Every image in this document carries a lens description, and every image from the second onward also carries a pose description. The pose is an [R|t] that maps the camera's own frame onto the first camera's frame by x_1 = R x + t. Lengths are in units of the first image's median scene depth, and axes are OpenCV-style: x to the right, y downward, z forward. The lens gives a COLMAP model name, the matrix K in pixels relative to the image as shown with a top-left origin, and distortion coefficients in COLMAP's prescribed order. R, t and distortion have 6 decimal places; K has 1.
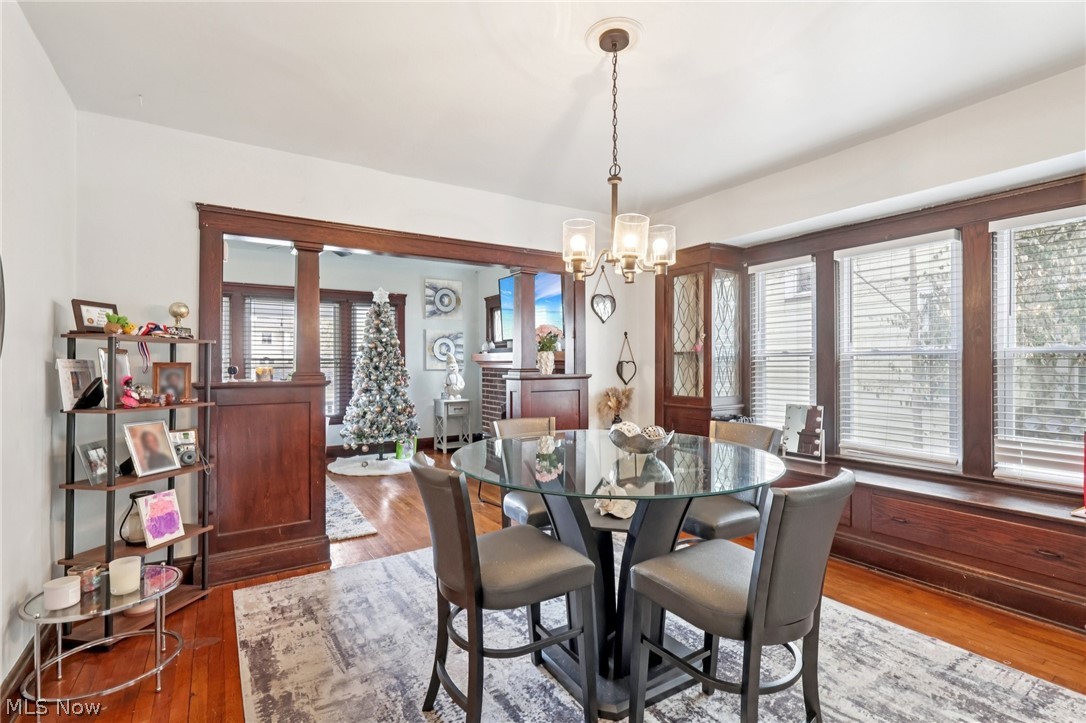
lens RADIAL K [[506.4, 0, 539.1], [0, 506.4, 359.3], [0, 0, 1]] dist [-0.004234, 0.001820]
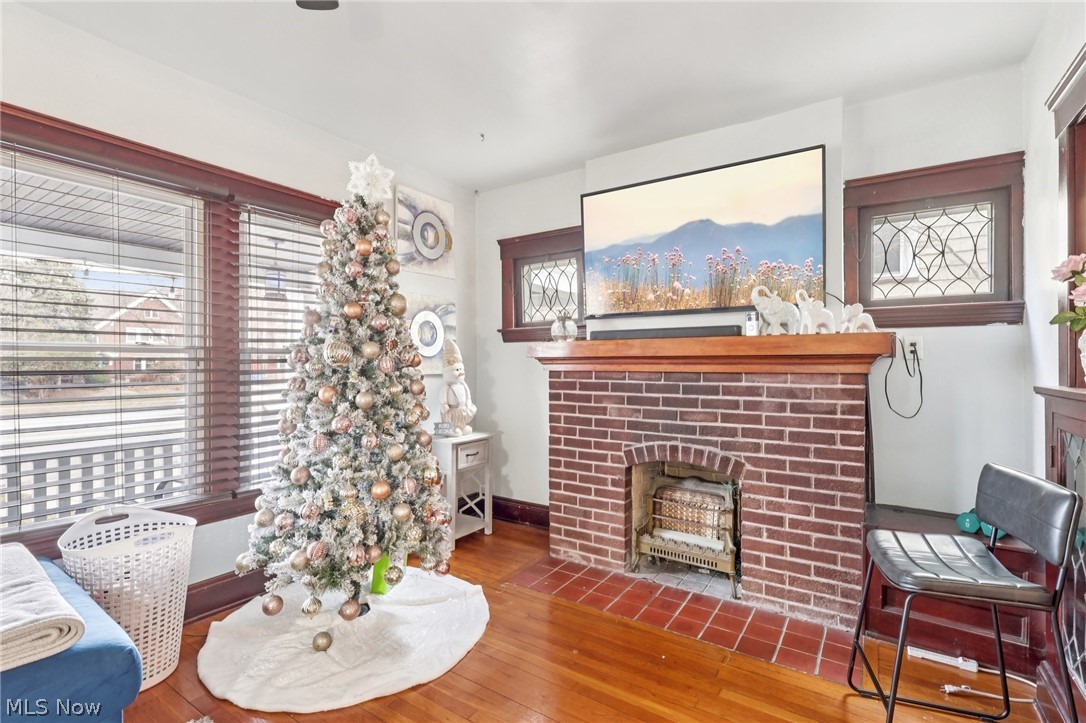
lens RADIAL K [[506.4, 0, 534.2], [0, 506.4, 354.6], [0, 0, 1]] dist [-0.004234, 0.001820]
pose [[0.914234, 0.011770, 0.405015, -0.300391], [-0.005980, 0.999861, -0.015560, 0.007737], [-0.405142, 0.011803, 0.914178, 0.519625]]
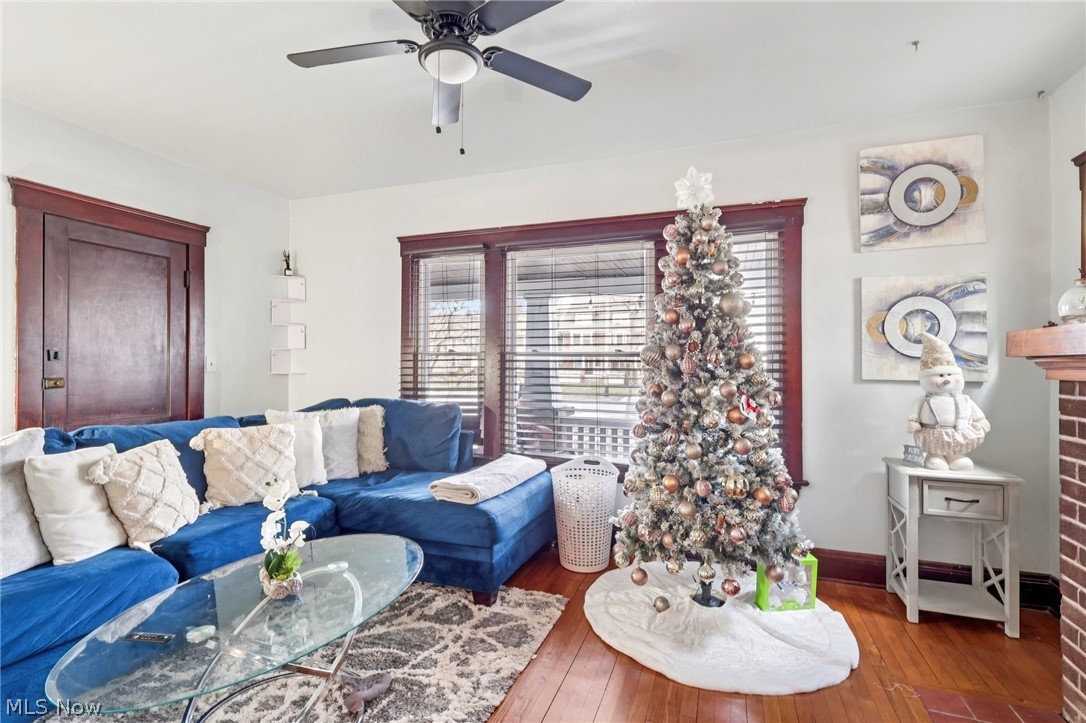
lens RADIAL K [[506.4, 0, 542.7], [0, 506.4, 358.7], [0, 0, 1]] dist [-0.004234, 0.001820]
pose [[0.601915, -0.000914, -0.798560, -0.059046], [-0.004556, 0.999979, -0.004579, 0.006816], [0.798547, 0.006395, 0.601898, 0.571119]]
